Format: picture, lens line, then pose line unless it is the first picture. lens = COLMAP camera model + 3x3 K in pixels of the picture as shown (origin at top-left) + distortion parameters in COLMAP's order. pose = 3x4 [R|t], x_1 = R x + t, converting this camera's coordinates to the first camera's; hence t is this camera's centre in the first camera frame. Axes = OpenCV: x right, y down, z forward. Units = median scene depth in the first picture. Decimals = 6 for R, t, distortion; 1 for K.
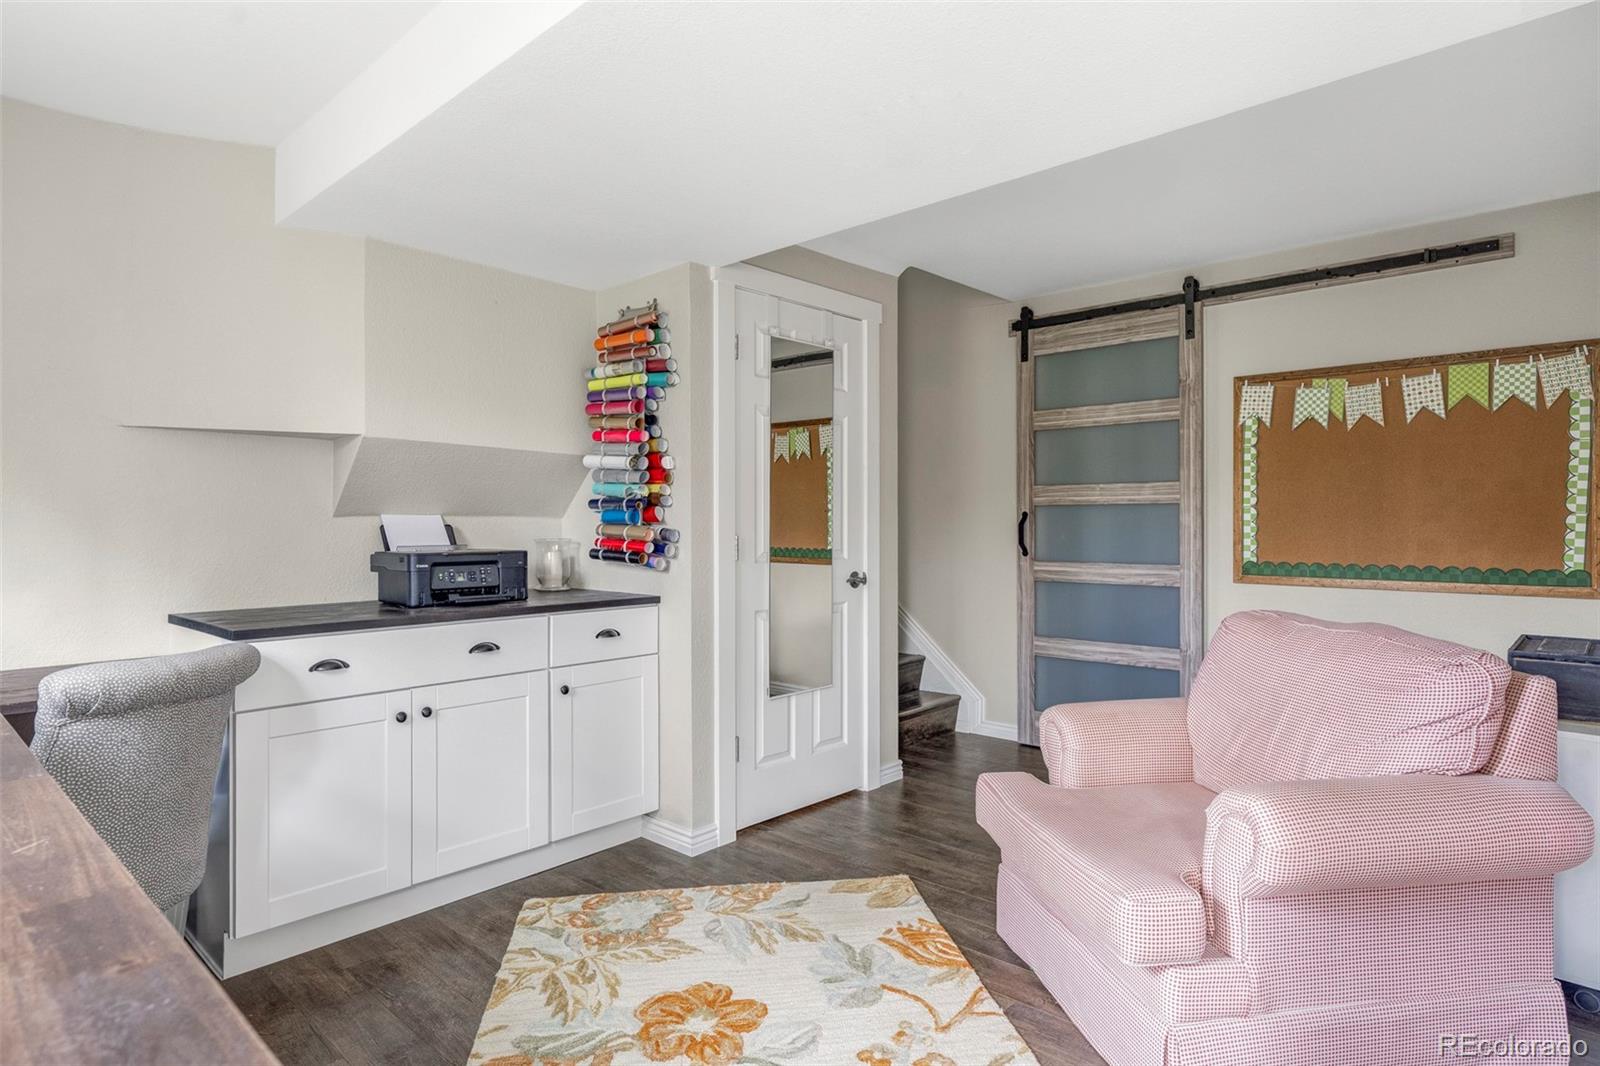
lens RADIAL K [[866.8, 0, 802.5], [0, 866.8, 528.3], [0, 0, 1]] dist [-0.009996, 0.004390]
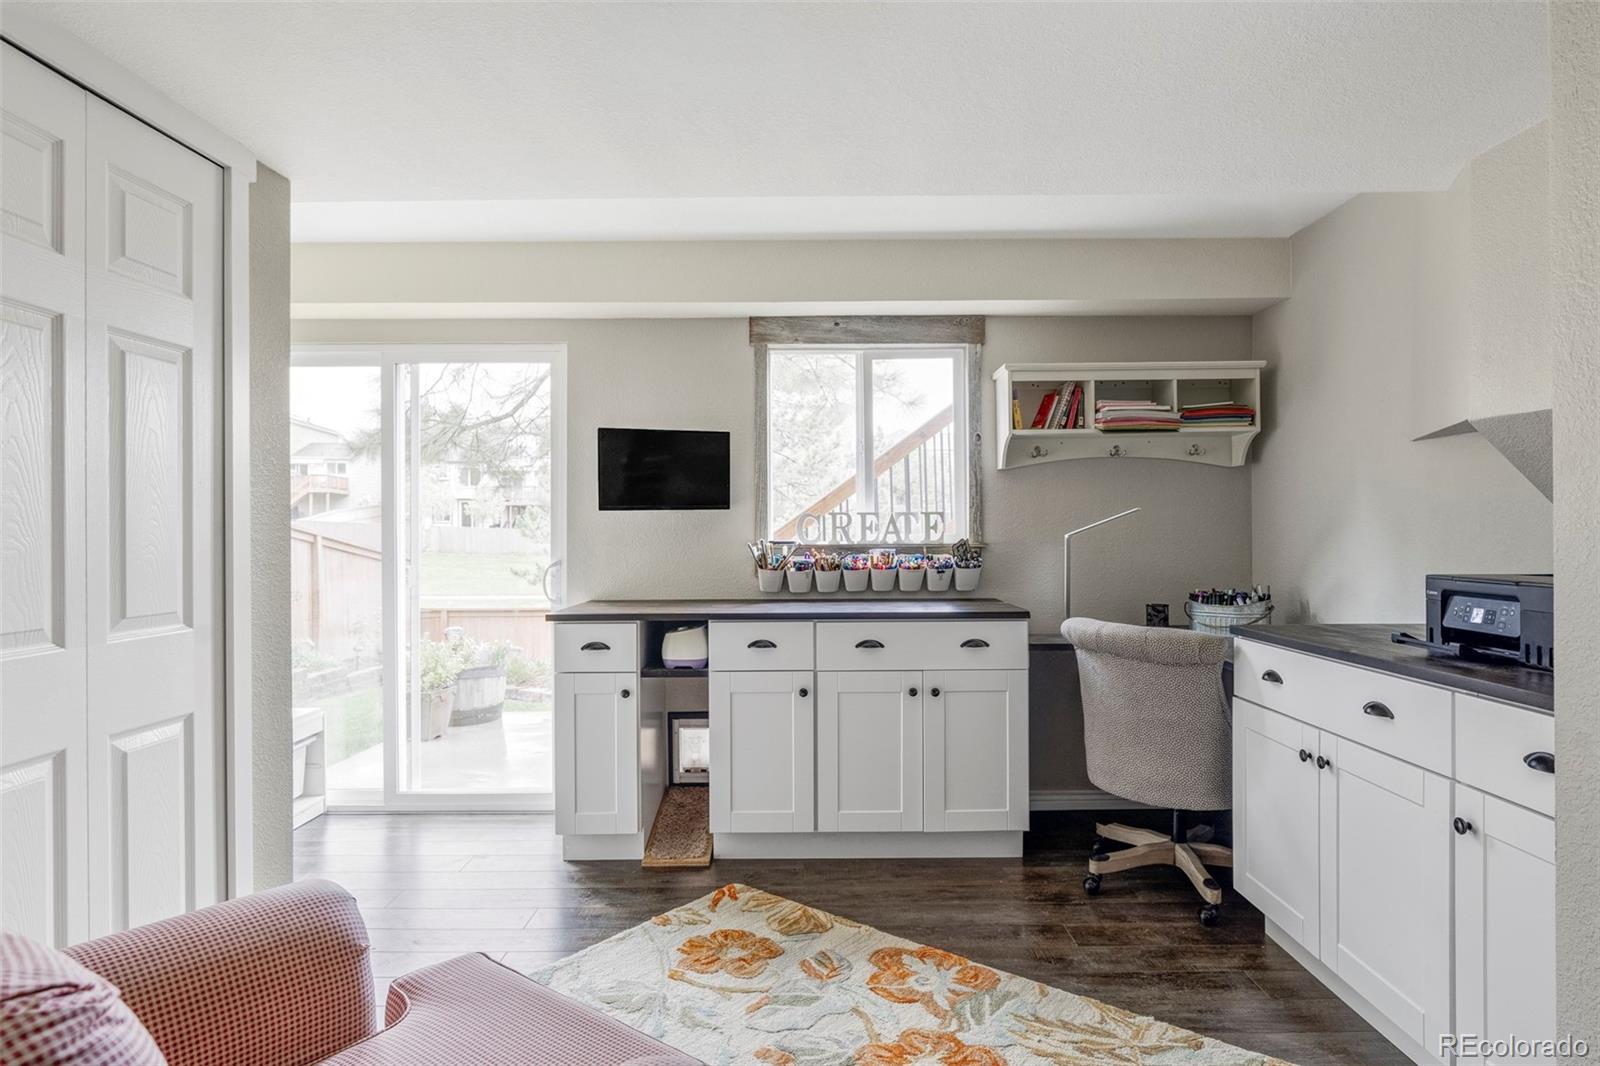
lens RADIAL K [[903.6, 0, 800.8], [0, 903.6, 524.0], [0, 0, 1]] dist [-0.003048, 0.000189]
pose [[-0.736104, 0.009271, -0.676805, 0.616755], [0.003042, 0.999941, 0.010389, -0.030210], [0.676862, 0.005589, -0.736089, 1.551886]]
